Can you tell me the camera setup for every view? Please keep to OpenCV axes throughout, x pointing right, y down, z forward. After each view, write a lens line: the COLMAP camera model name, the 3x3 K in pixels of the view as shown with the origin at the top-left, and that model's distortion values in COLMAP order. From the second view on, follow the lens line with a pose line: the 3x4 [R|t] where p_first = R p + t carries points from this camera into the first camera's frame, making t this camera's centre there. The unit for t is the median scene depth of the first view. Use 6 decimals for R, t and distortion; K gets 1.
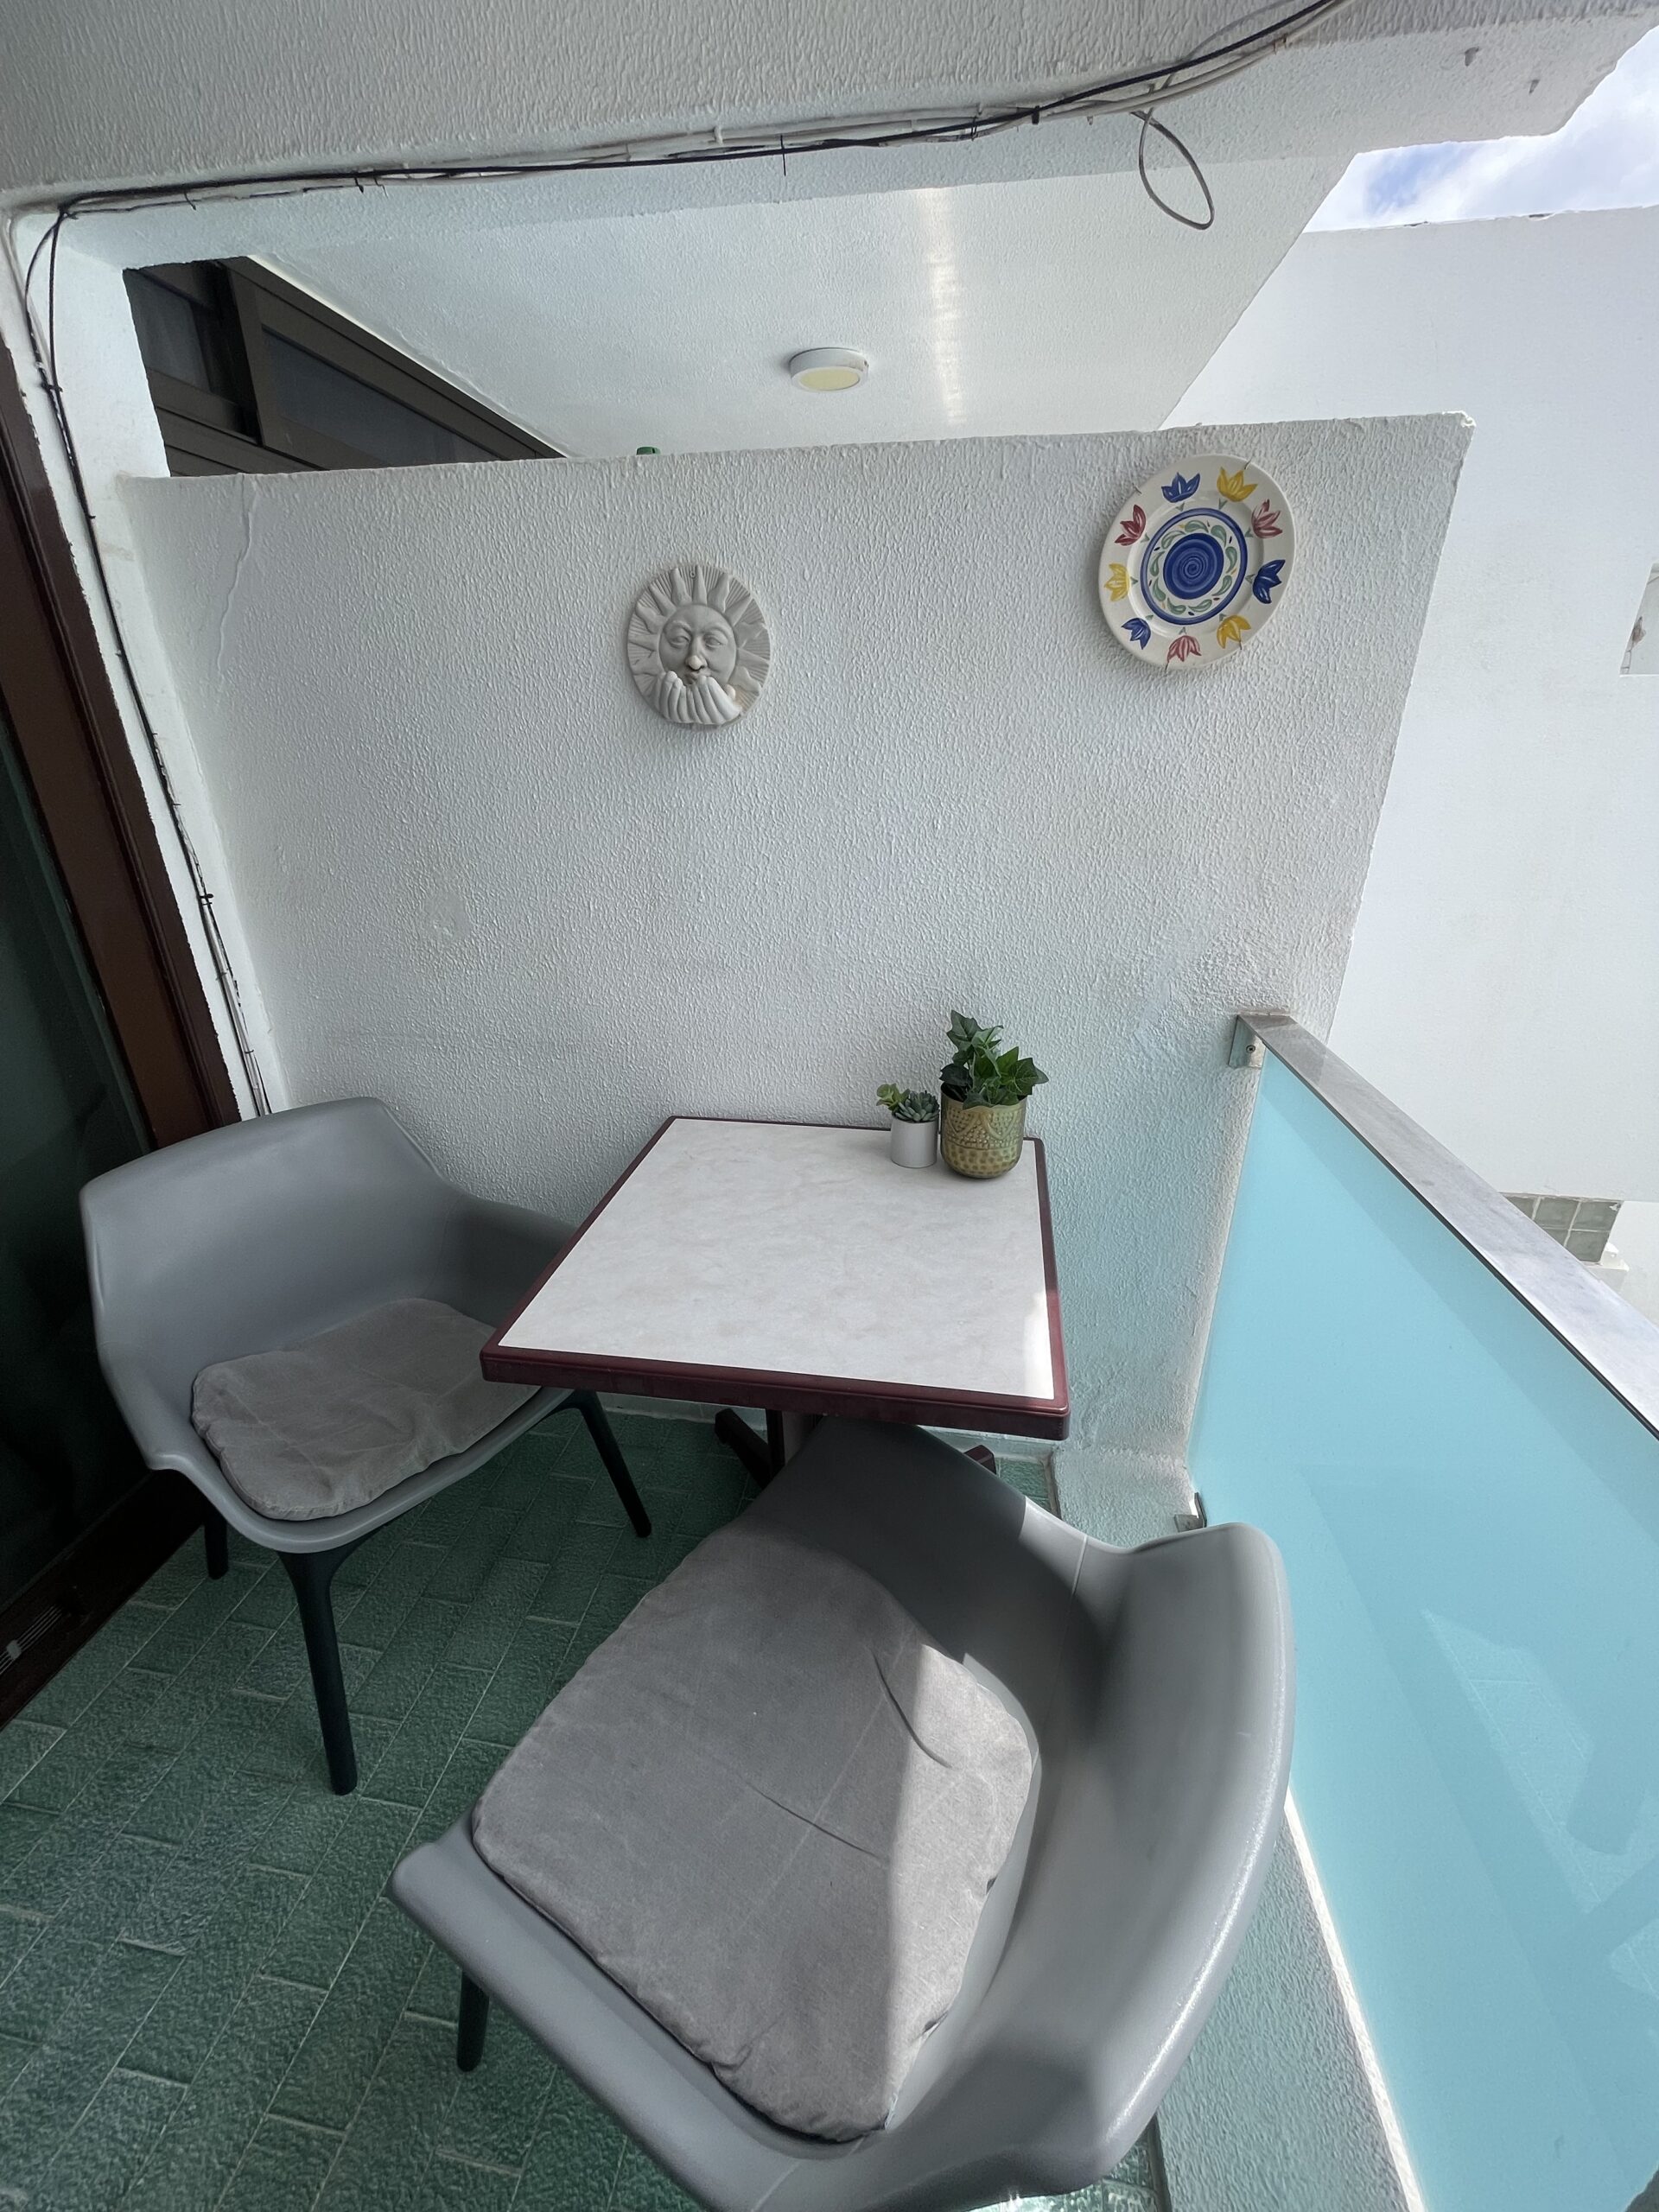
lens RADIAL K [[886.9, 0, 829.5], [0, 886.9, 1106.0], [0, 0, 1]] dist [-0.002907, 0.000292]
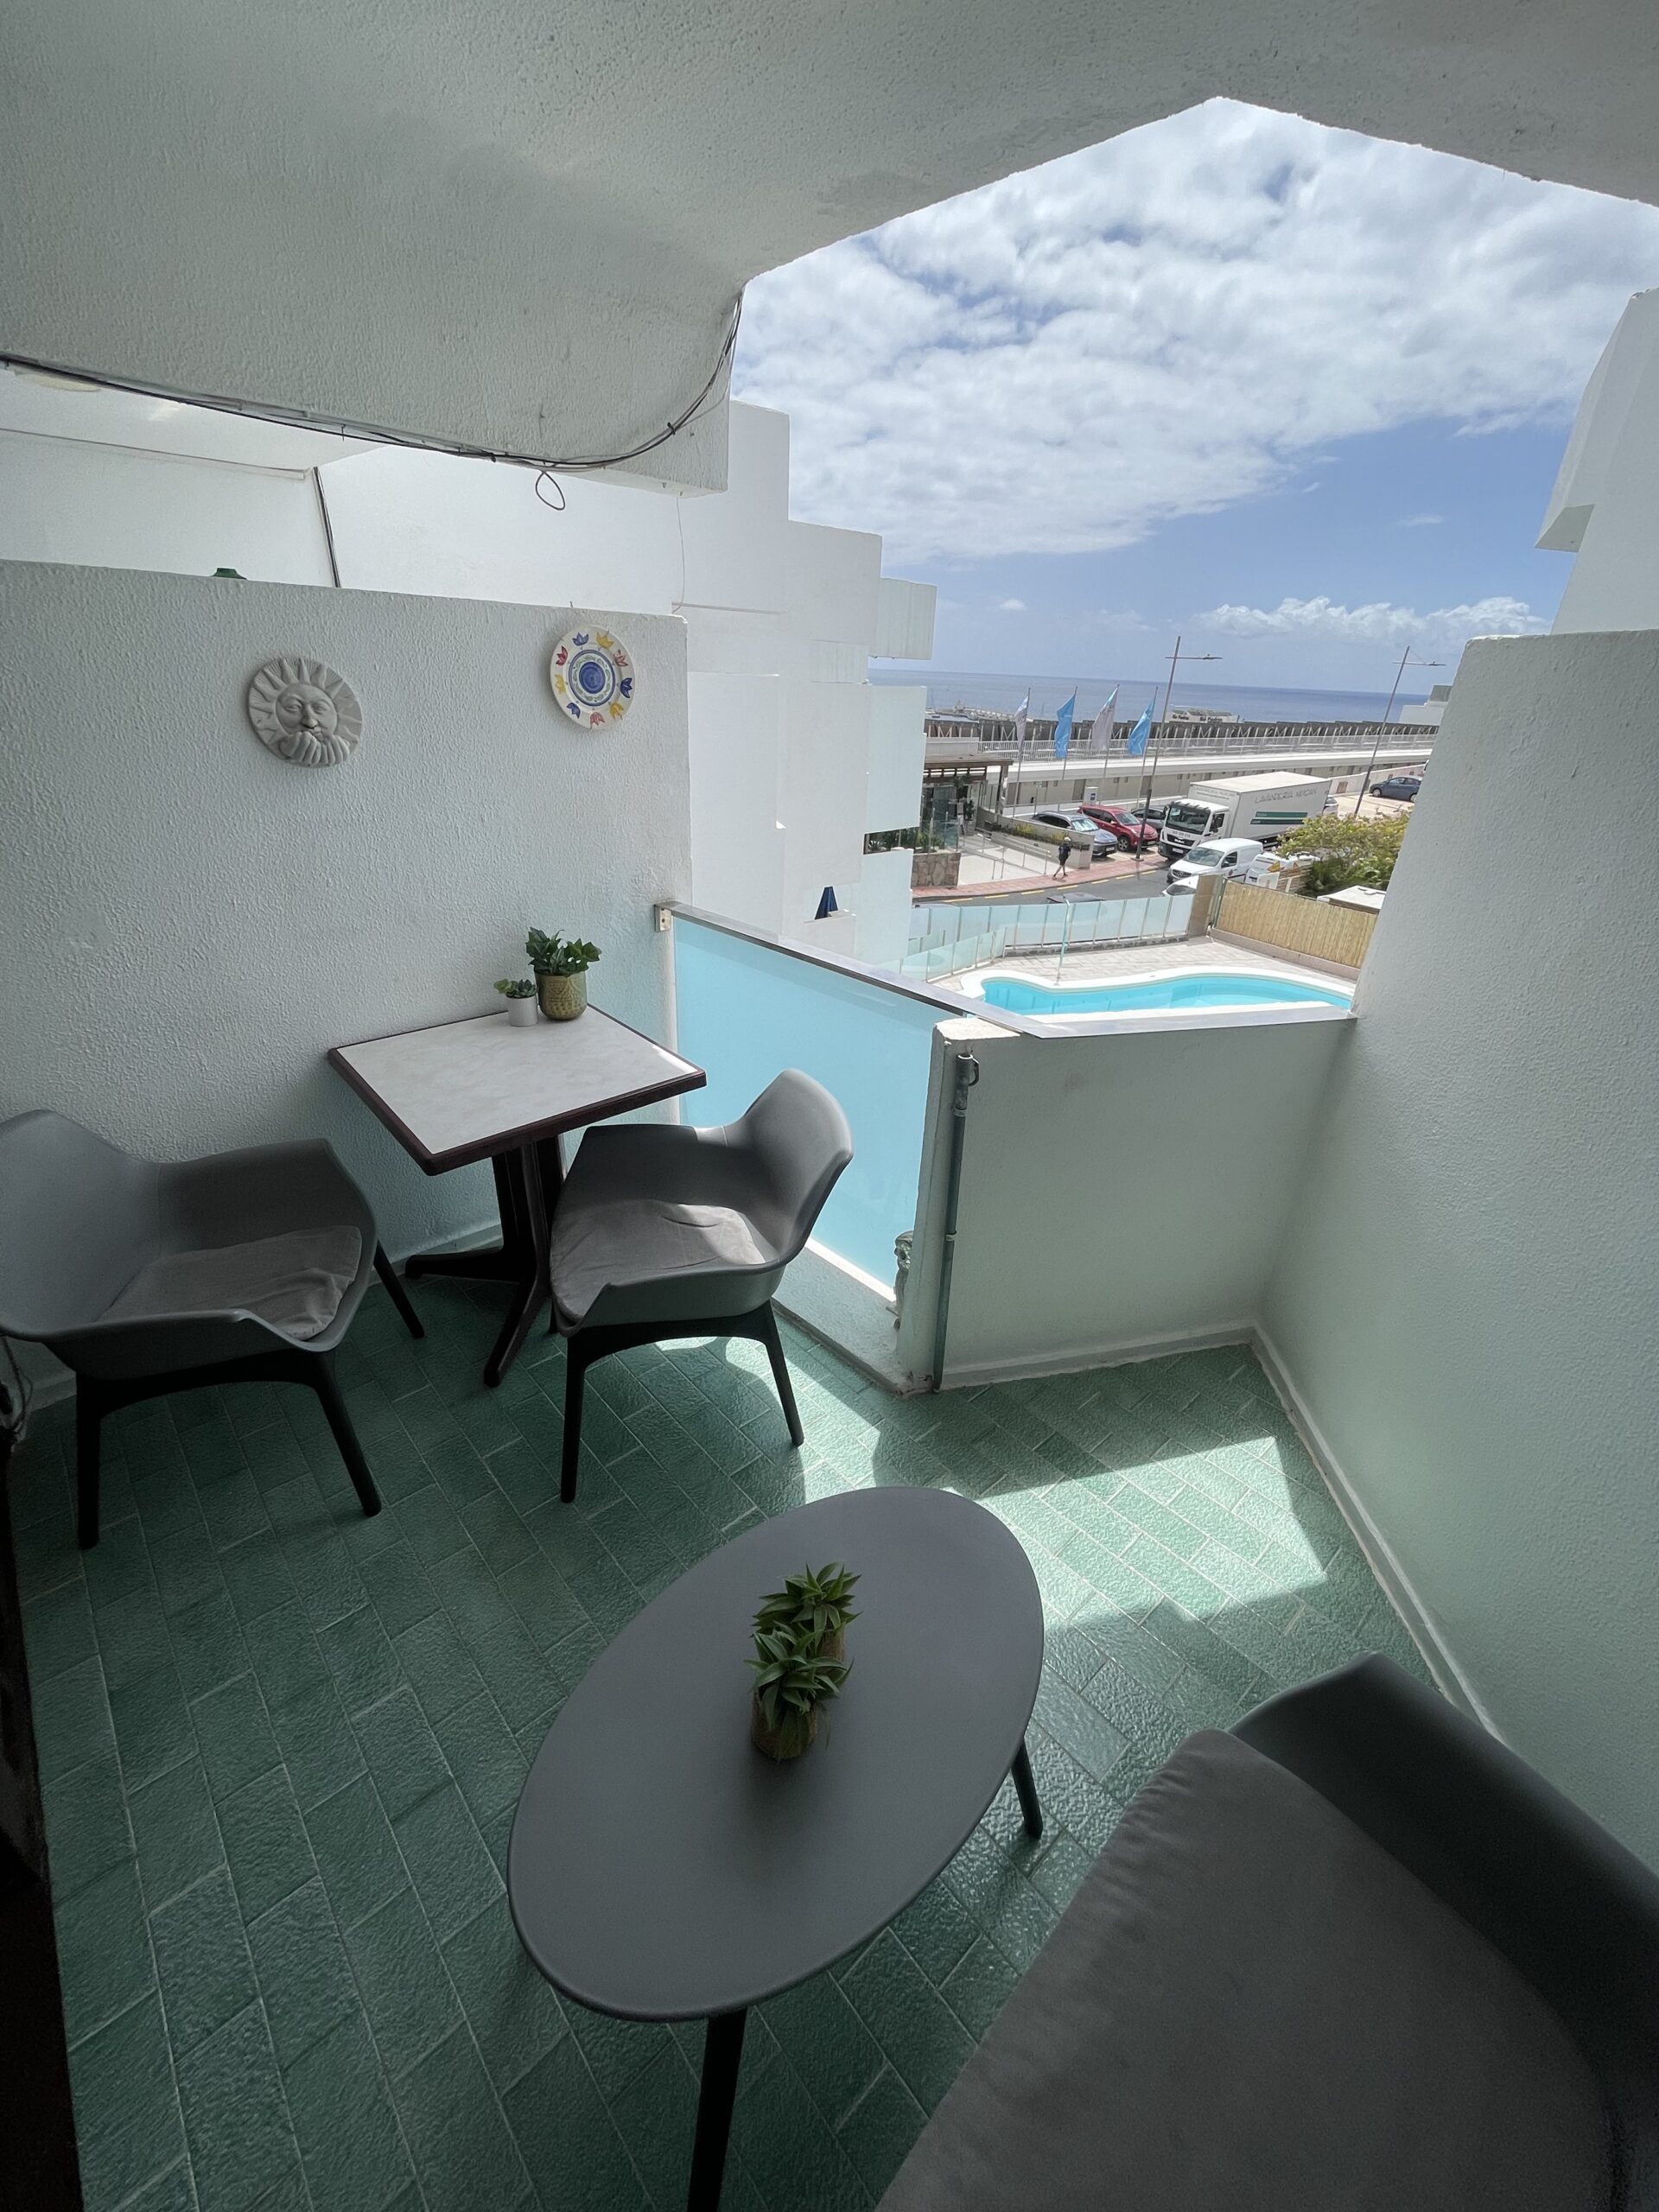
lens RADIAL K [[886.9, 0, 829.5], [0, 886.9, 1106.0], [0, 0, 1]] dist [-0.002907, 0.000292]
pose [[0.617849, -0.321057, 0.717764, -0.926386], [0.266971, 0.944269, 0.192566, 0.047763], [-0.739587, 0.072645, 0.669129, -0.601793]]
